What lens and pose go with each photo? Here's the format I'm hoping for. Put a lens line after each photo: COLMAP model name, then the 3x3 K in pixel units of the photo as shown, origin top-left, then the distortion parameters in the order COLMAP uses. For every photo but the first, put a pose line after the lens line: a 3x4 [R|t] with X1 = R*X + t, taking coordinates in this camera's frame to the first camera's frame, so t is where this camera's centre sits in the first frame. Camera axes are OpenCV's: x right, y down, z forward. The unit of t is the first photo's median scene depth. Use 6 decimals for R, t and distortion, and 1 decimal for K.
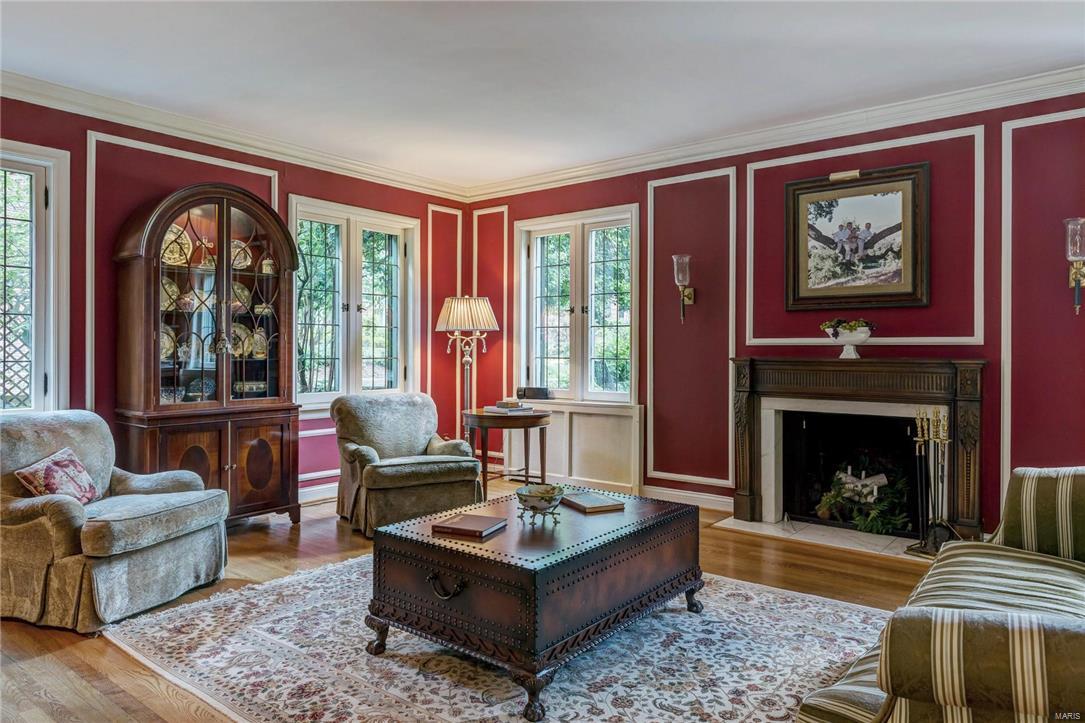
lens RADIAL K [[716.1, 0, 539.2], [0, 716.1, 350.7], [0, 0, 1]] dist [0.008335, -0.006675]
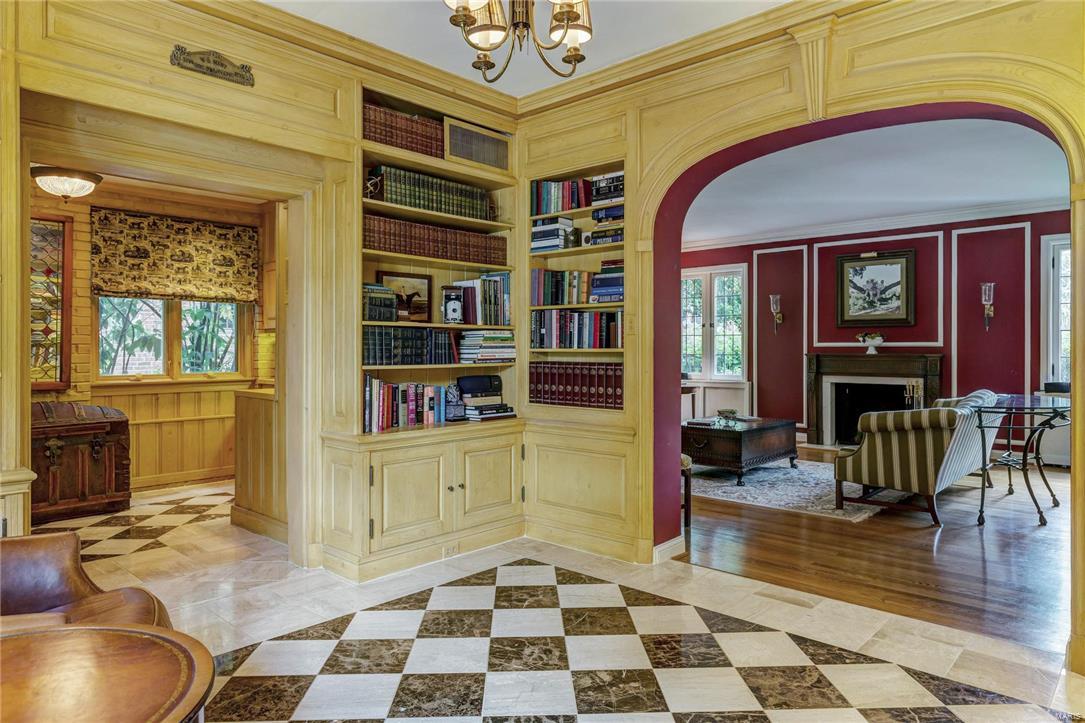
lens RADIAL K [[677.9, 0, 548.3], [0, 677.9, 350.4], [0, 0, 1]] dist [-0.005864, -0.003700]
pose [[0.997457, -0.000926, -0.071269, -0.265875], [0.000904, 1.000000, -0.000338, 0.001695], [0.071269, 0.000273, 0.997457, -0.774248]]
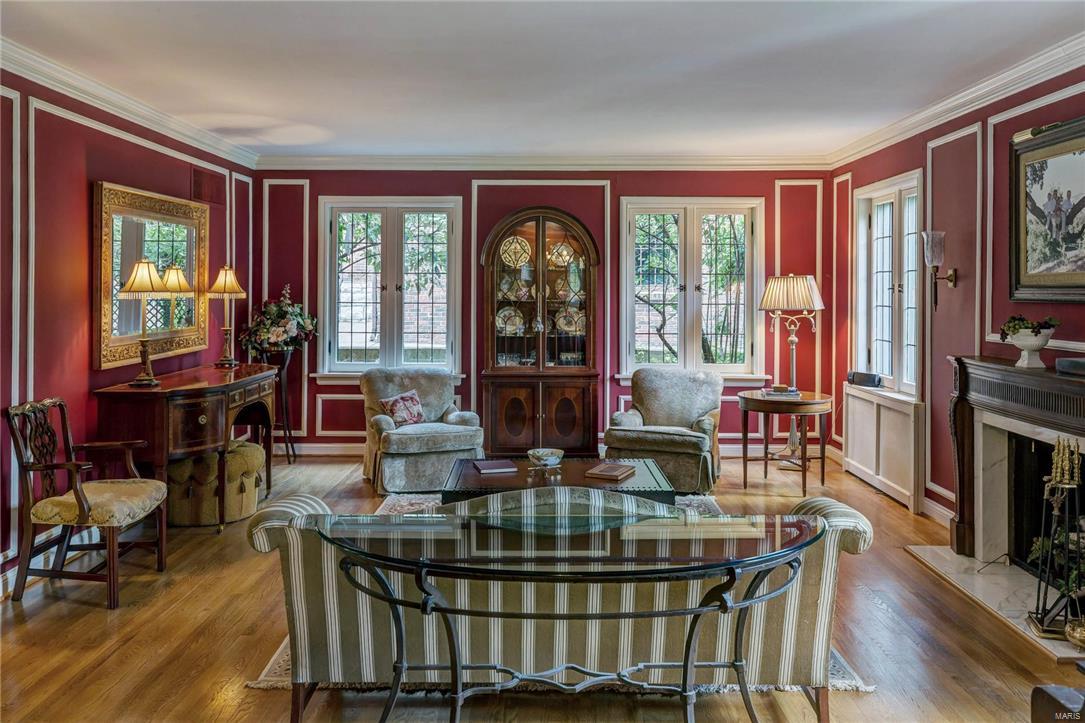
lens RADIAL K [[890.2, 0, 531.3], [0, 890.2, 295.7], [0, 0, 1]] dist [0.044494, 0.014384]
pose [[0.615081, 0.004443, -0.788451, 0.851162], [-0.001507, 0.999989, 0.004459, -0.068785], [0.788462, -0.001555, 0.615081, -0.040090]]
